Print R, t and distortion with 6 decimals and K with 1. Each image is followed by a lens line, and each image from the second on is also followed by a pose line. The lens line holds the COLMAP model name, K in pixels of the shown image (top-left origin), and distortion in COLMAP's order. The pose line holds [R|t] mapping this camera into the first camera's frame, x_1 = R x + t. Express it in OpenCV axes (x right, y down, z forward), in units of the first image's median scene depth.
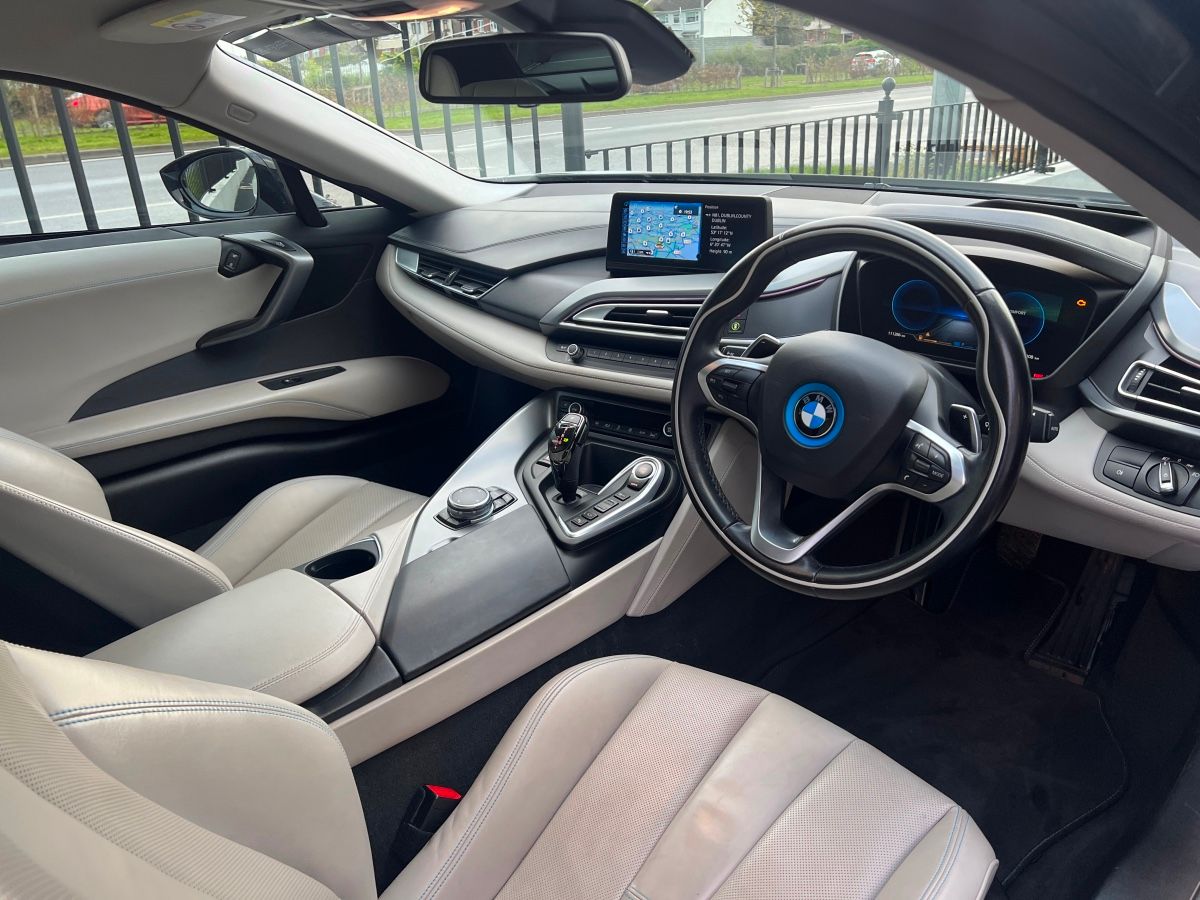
lens RADIAL K [[903.5, 0, 600.0], [0, 903.5, 450.0], [0, 0, 1]] dist [0.004052, 0.000093]
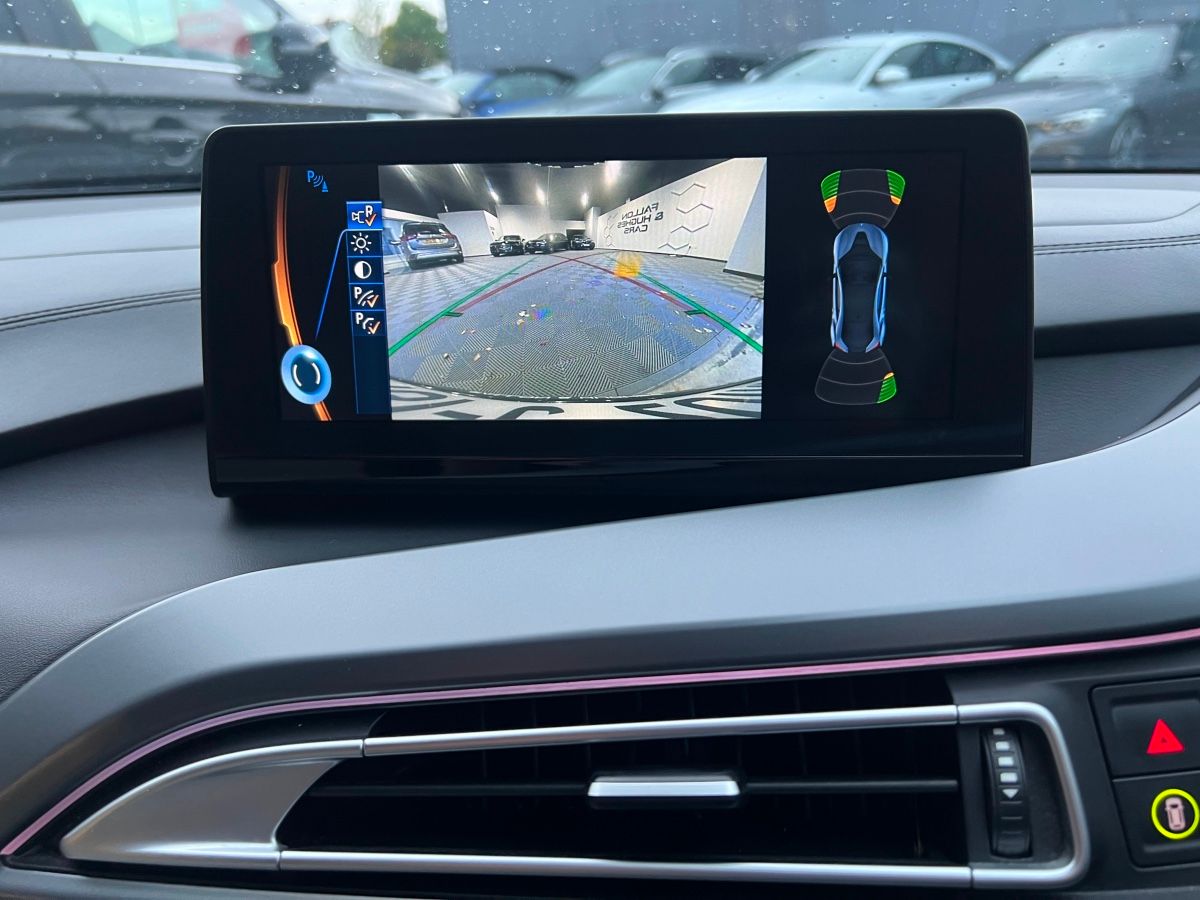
lens RADIAL K [[903.5, 0, 600.0], [0, 903.5, 450.0], [0, 0, 1]] dist [0.004052, 0.000093]
pose [[0.891426, -0.106981, 0.440358, -0.008272], [0.167724, 0.980616, -0.101295, -0.197817], [-0.420985, 0.164155, 0.892090, 0.863220]]
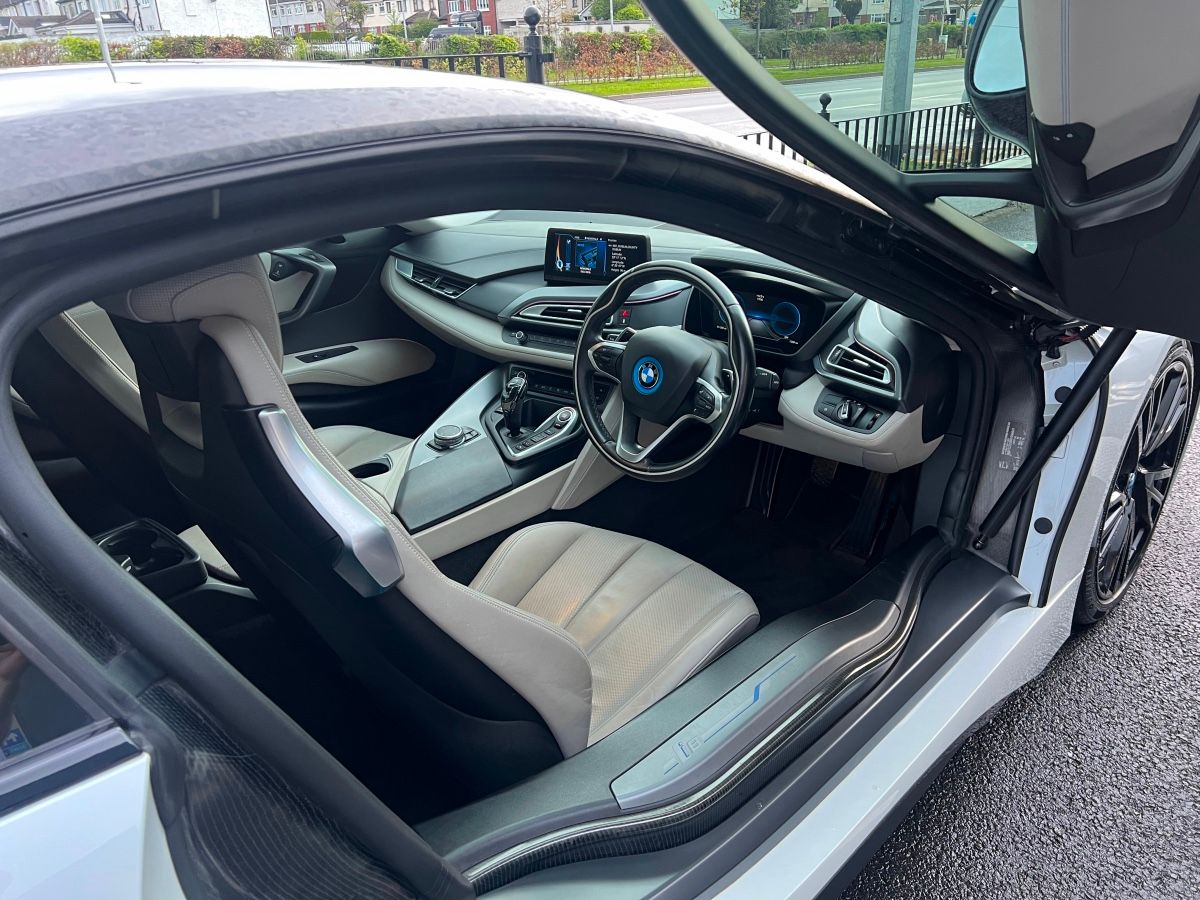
lens RADIAL K [[903.5, 0, 600.0], [0, 903.5, 450.0], [0, 0, 1]] dist [0.004052, 0.000093]
pose [[0.999842, 0.004673, 0.017161, 0.082832], [-0.004986, 0.999821, 0.018242, 0.052471], [-0.017072, -0.018325, 0.999686, -0.518464]]
